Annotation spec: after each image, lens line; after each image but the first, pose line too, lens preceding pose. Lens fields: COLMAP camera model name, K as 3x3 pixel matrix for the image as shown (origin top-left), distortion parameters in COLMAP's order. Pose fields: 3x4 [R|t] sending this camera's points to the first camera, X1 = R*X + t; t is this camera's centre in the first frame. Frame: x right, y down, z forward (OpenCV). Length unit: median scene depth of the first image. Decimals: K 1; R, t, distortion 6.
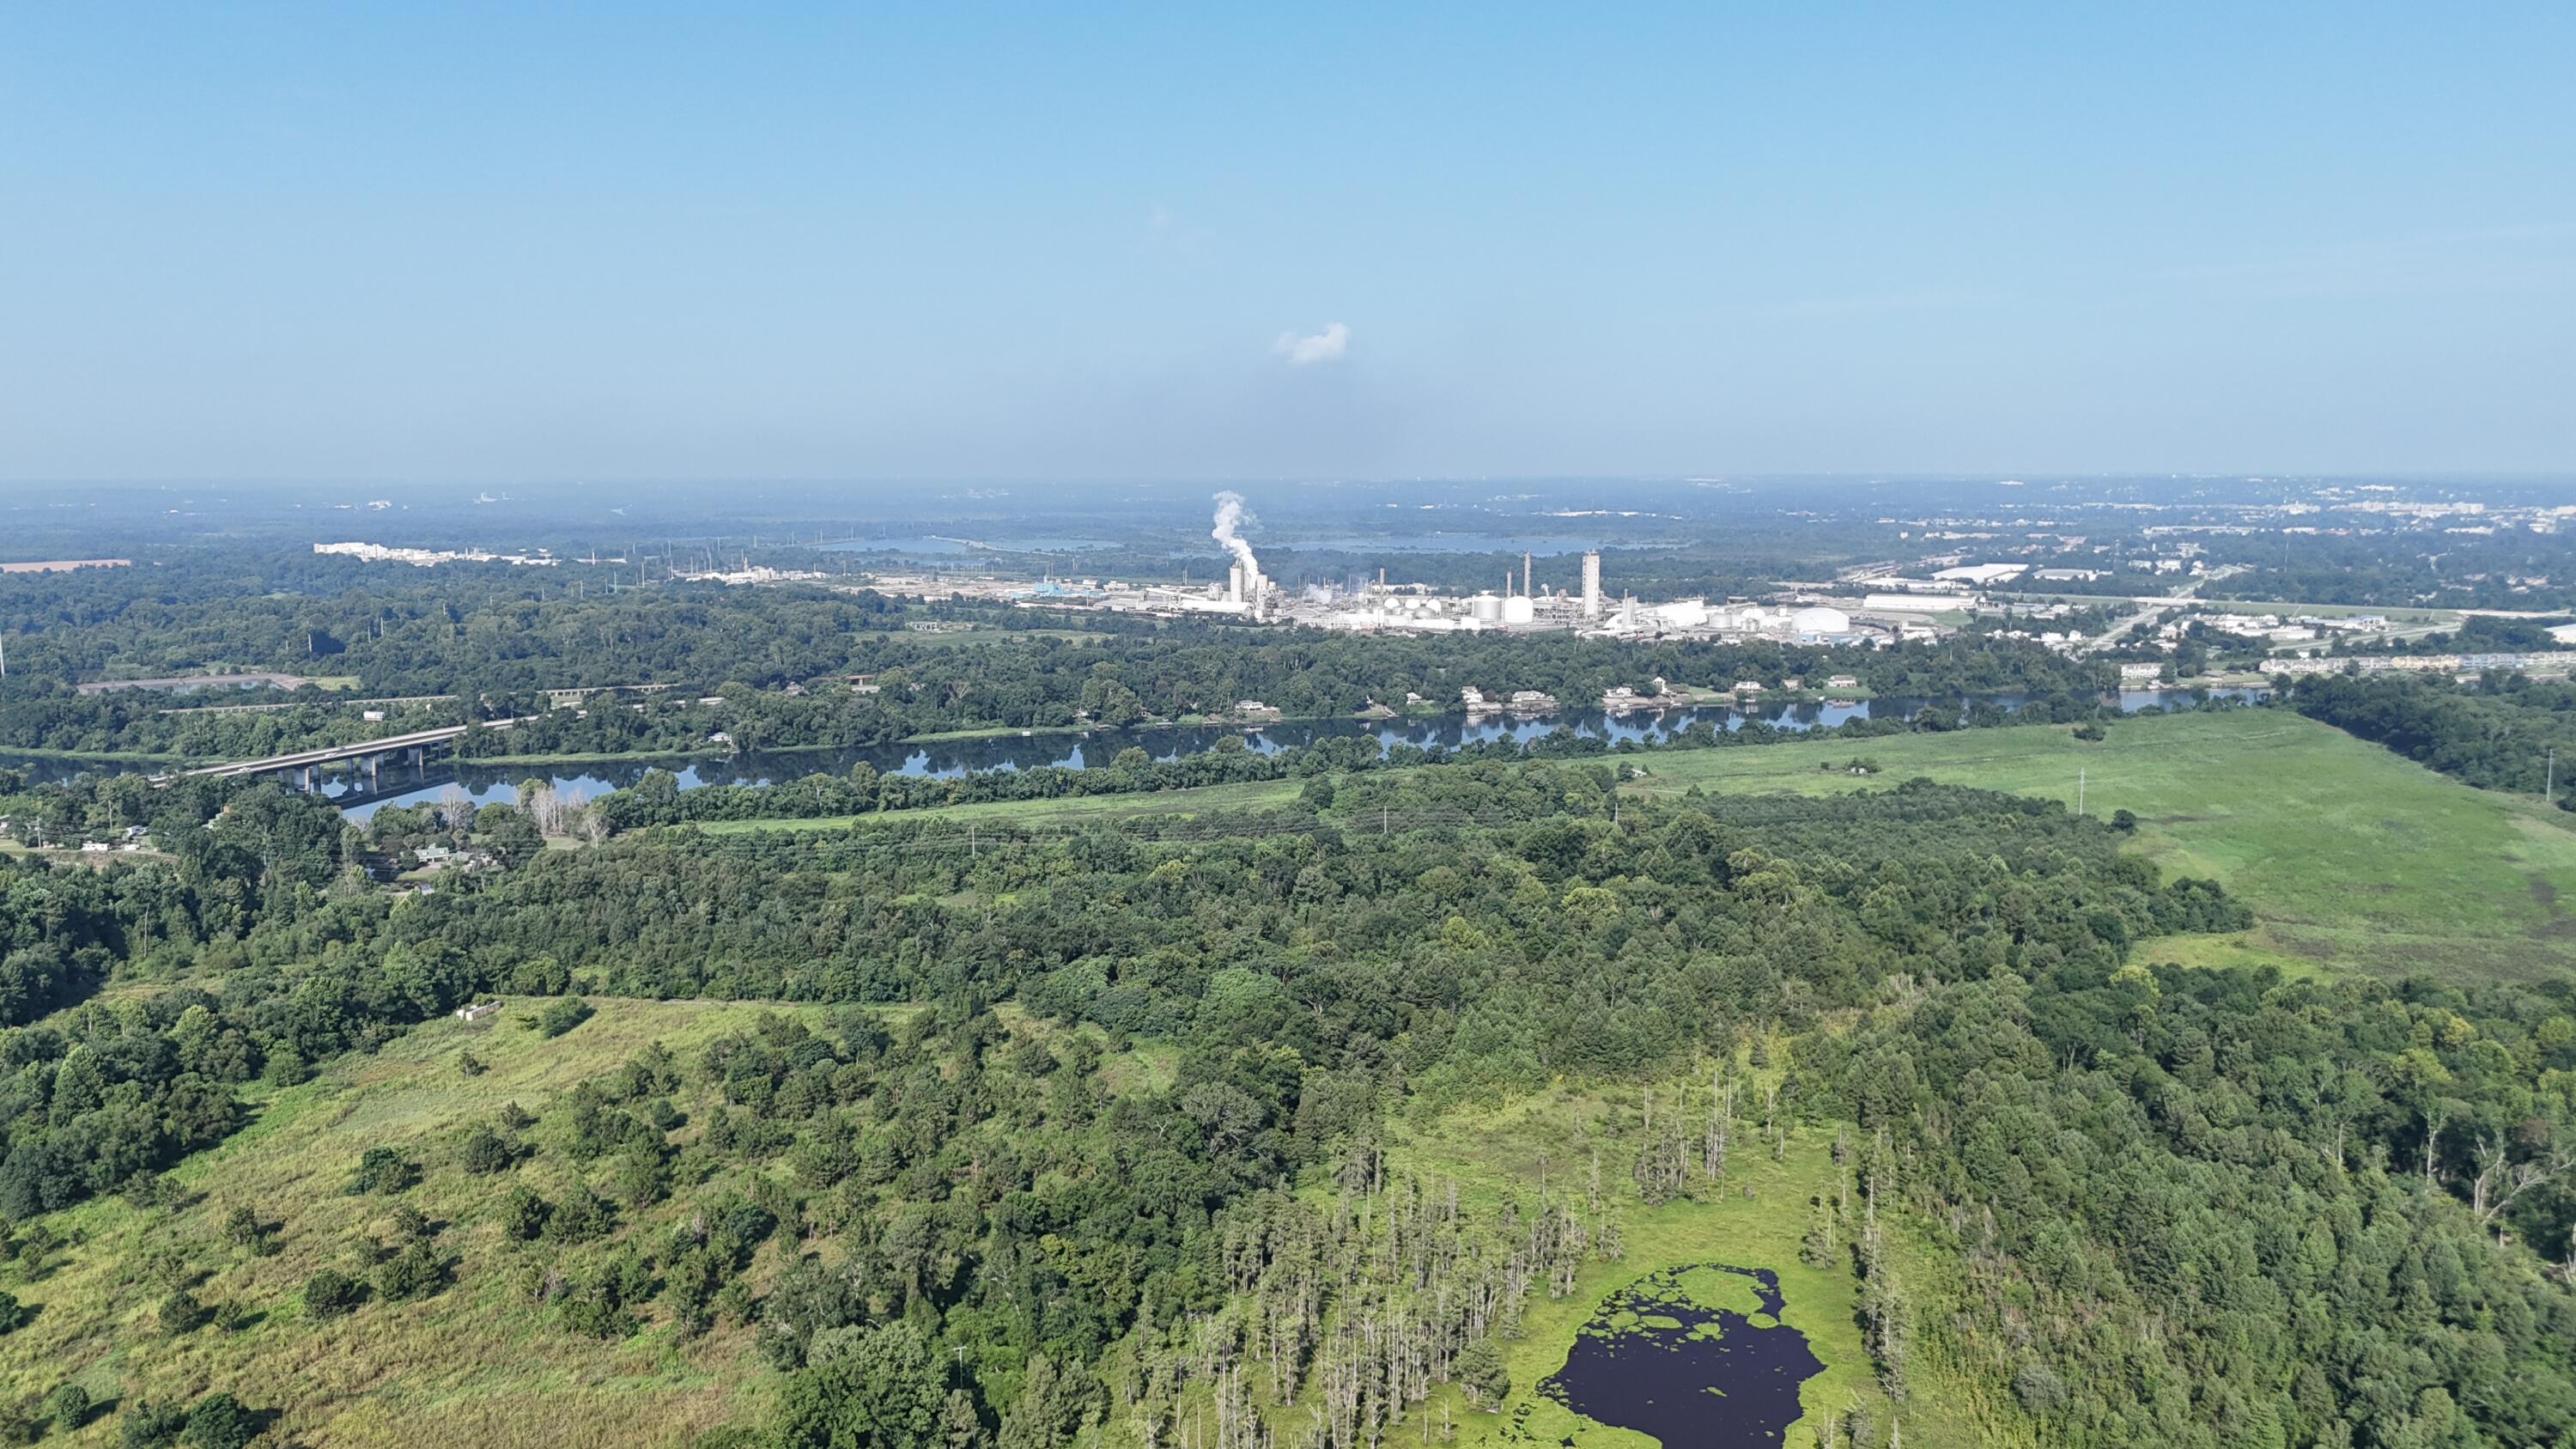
lens RADIAL K [[1902.2, 0, 1287.4], [0, 1902.2, 732.9], [0, 0, 1]] dist [0.066246, -0.057030]
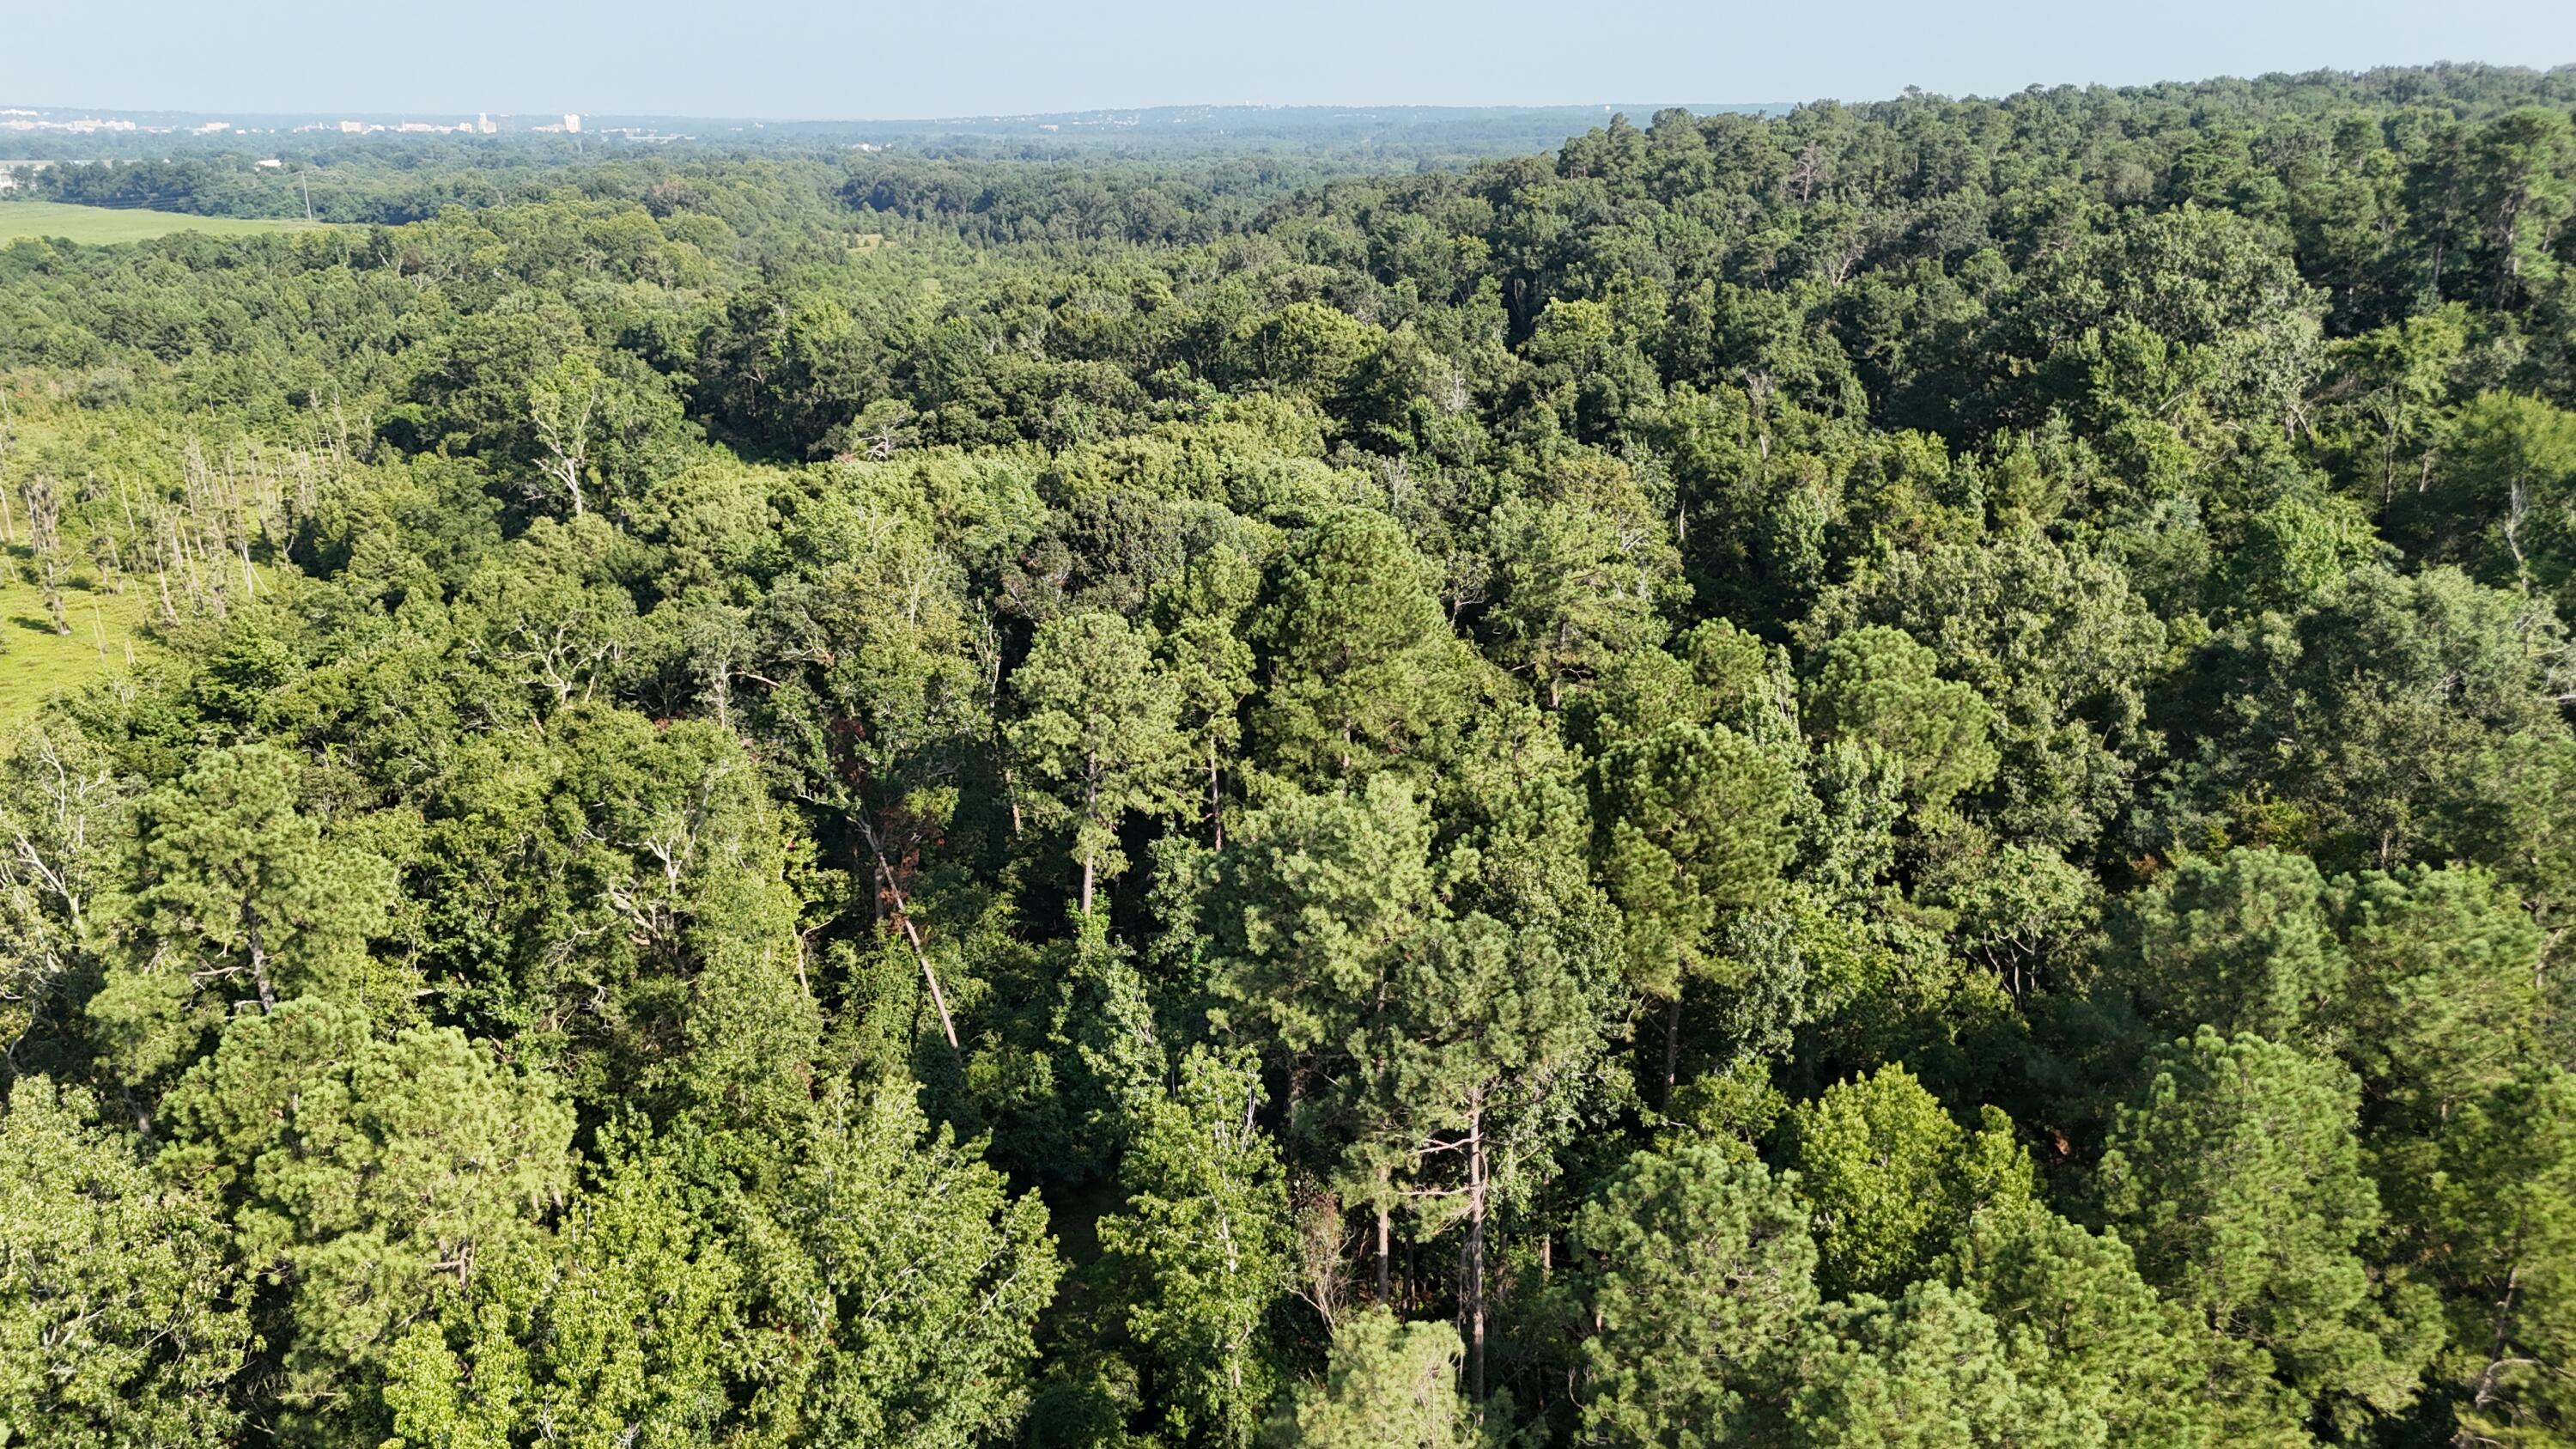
lens RADIAL K [[1904.9, 0, 1285.0], [0, 1904.9, 727.9], [0, 0, 1]] dist [0.073463, -0.065657]
pose [[0.479027, -0.264927, 0.836867, -0.205389], [0.122298, 0.964213, 0.235237, 0.261925], [-0.869239, -0.010337, 0.494284, -0.106919]]
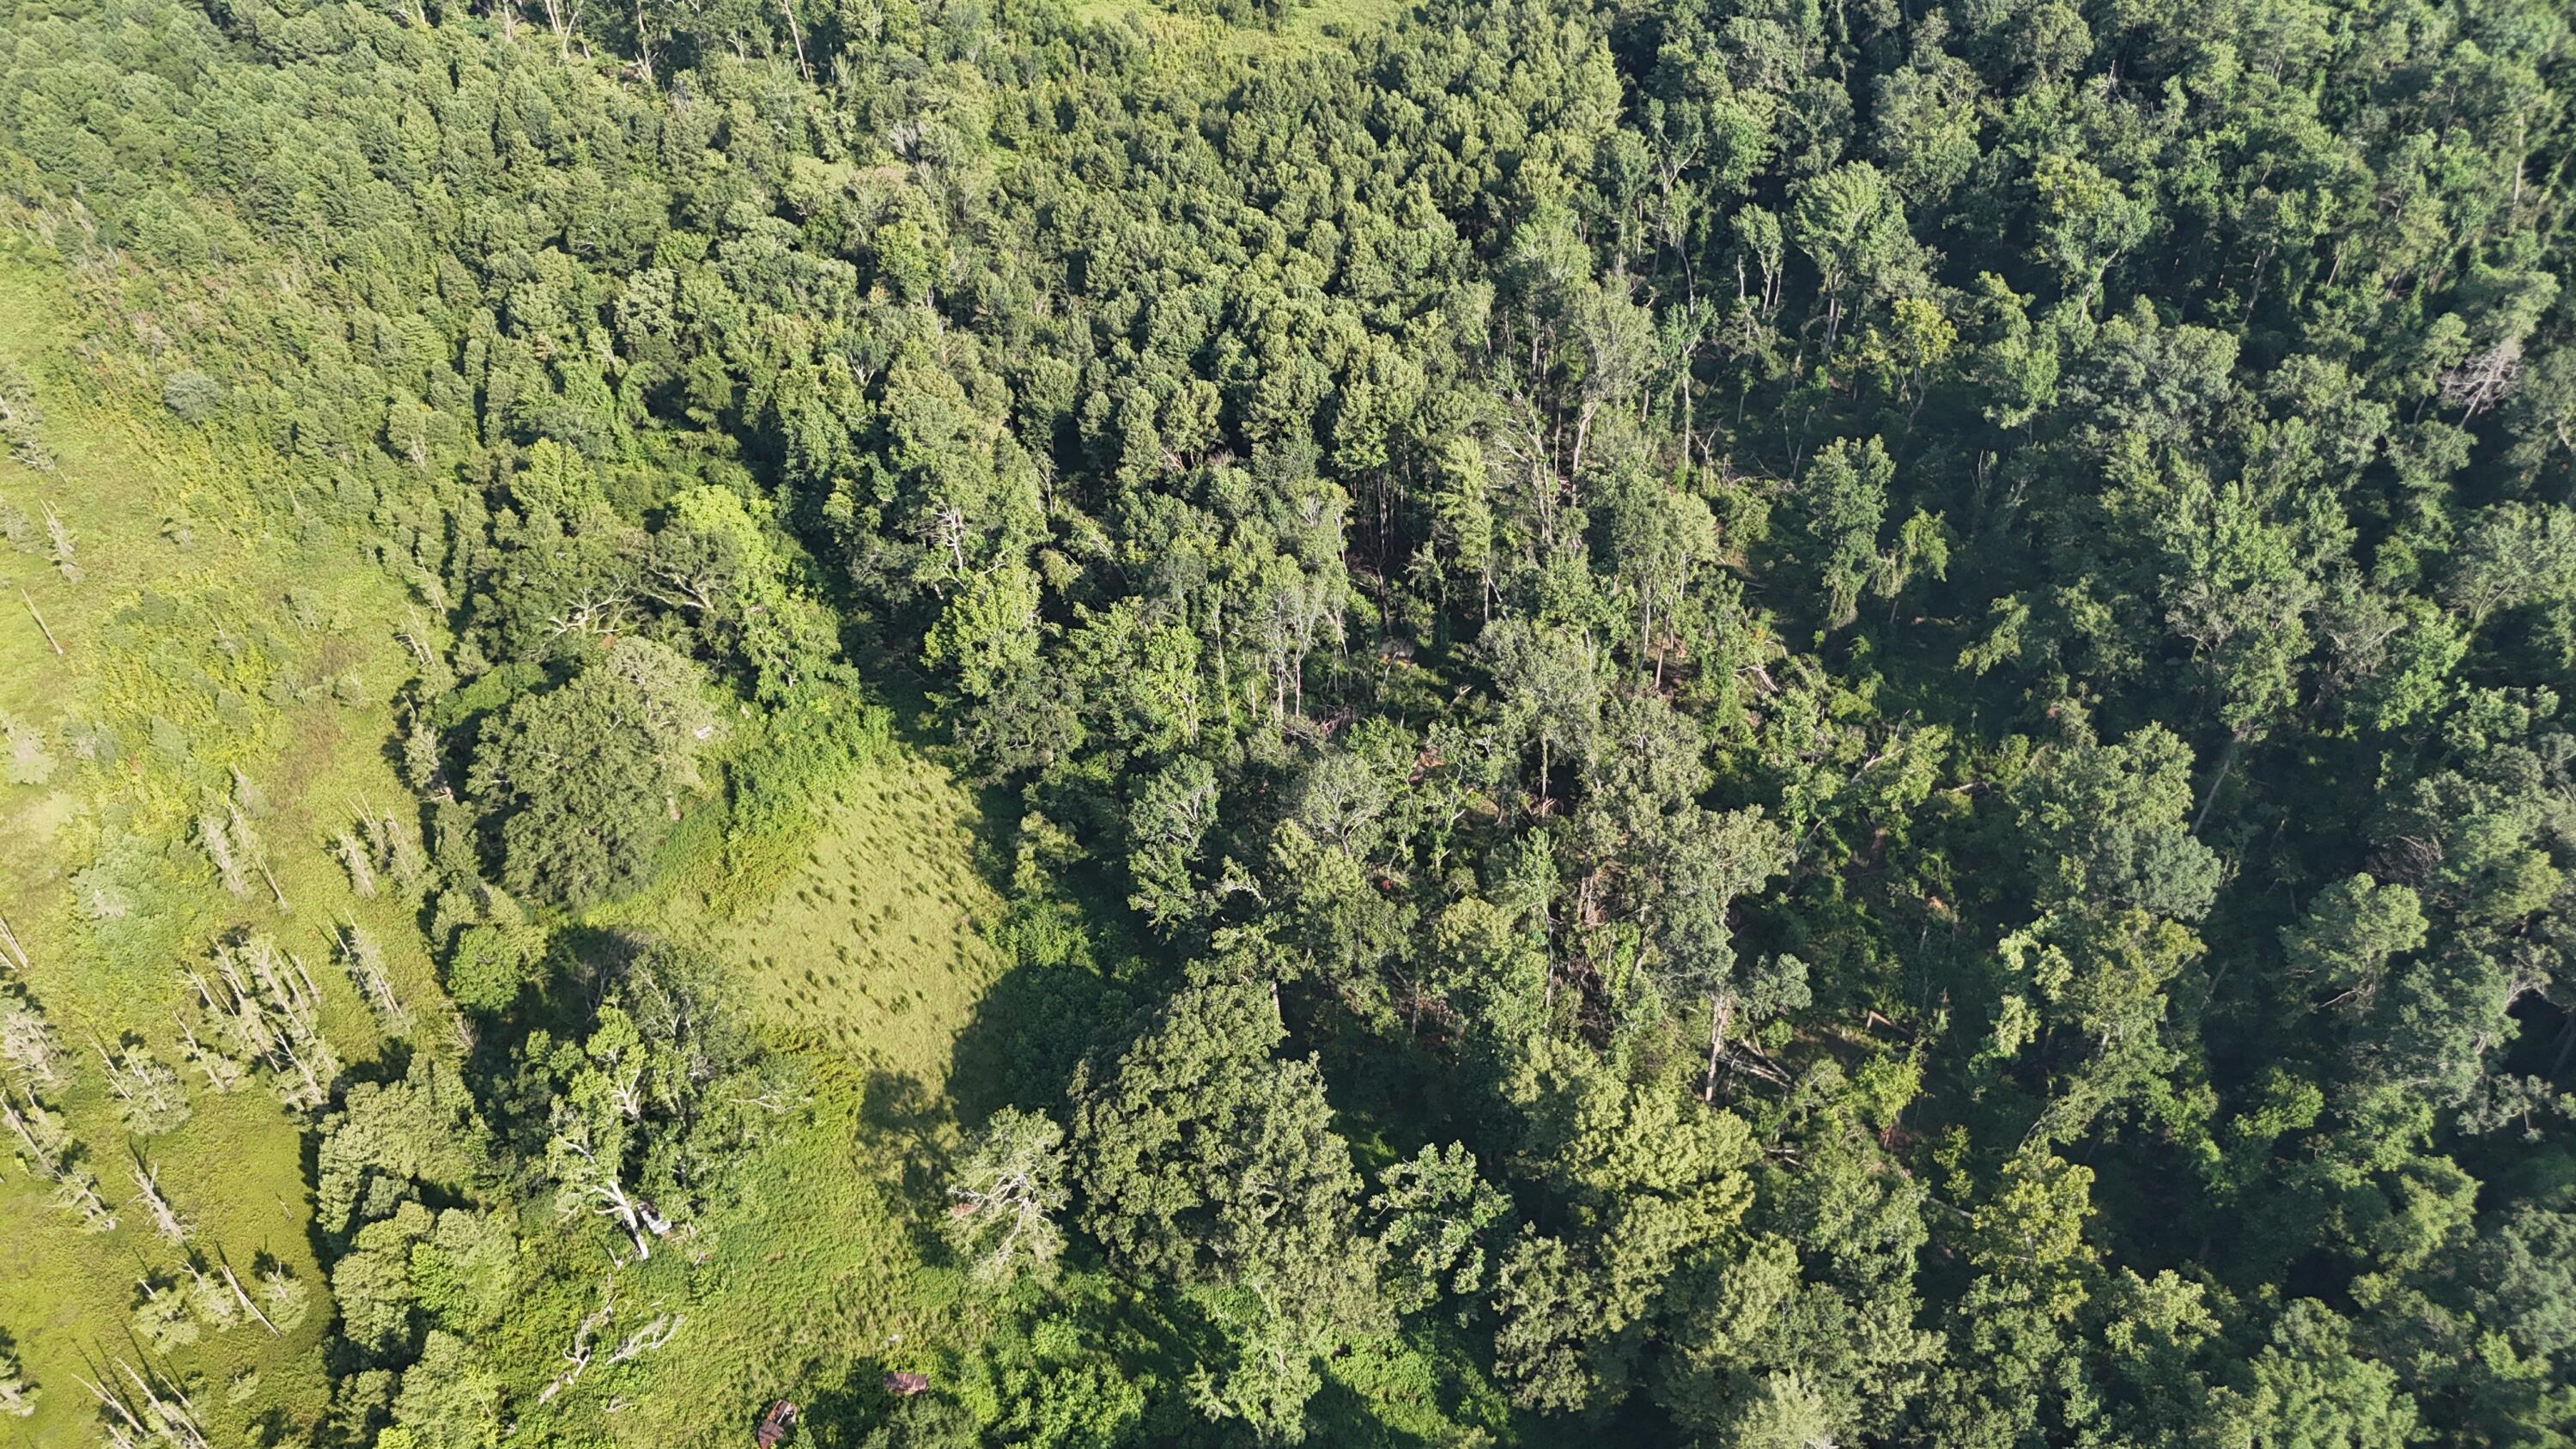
lens RADIAL K [[1915.8, 0, 1285.6], [0, 1915.8, 716.3], [0, 0, 1]] dist [0.081984, -0.085217]
pose [[0.633015, -0.511765, 0.580852, 0.078124], [0.112235, 0.803062, 0.585231, -0.015193], [-0.765960, -0.305268, 0.565788, 0.025985]]
